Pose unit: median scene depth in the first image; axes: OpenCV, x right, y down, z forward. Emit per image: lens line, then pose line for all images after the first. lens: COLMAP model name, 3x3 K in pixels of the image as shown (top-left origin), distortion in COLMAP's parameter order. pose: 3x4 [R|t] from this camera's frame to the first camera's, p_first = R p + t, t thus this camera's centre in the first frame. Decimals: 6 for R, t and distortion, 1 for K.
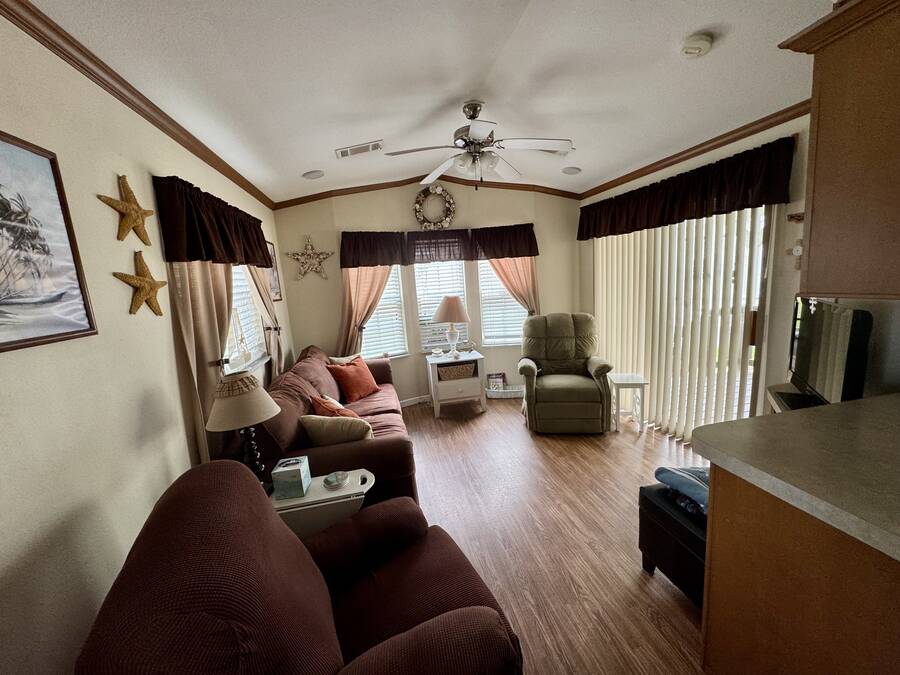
lens RADIAL K [[359.3, 0, 453.3], [0, 359.3, 339.5], [0, 0, 1]] dist [-0.001797, -0.000493]
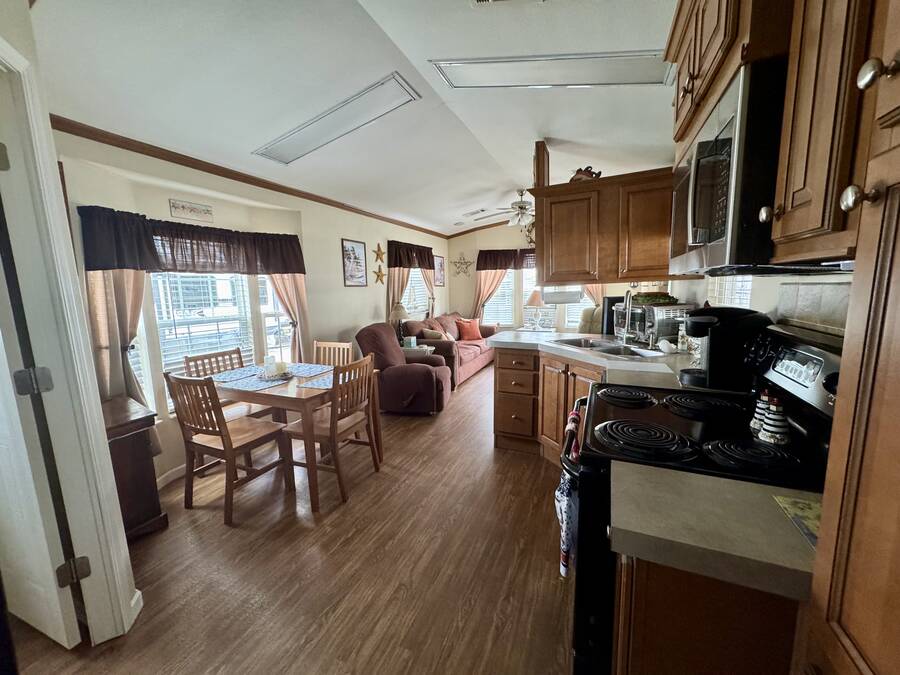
lens RADIAL K [[359.3, 0, 448.1], [0, 359.3, 337.9], [0, 0, 1]] dist [-0.001797, -0.000493]
pose [[0.816120, 0.132415, -0.562507, 1.284788], [-0.135303, 0.990122, 0.036770, 0.176821], [0.561819, 0.046100, 0.825975, -1.101729]]
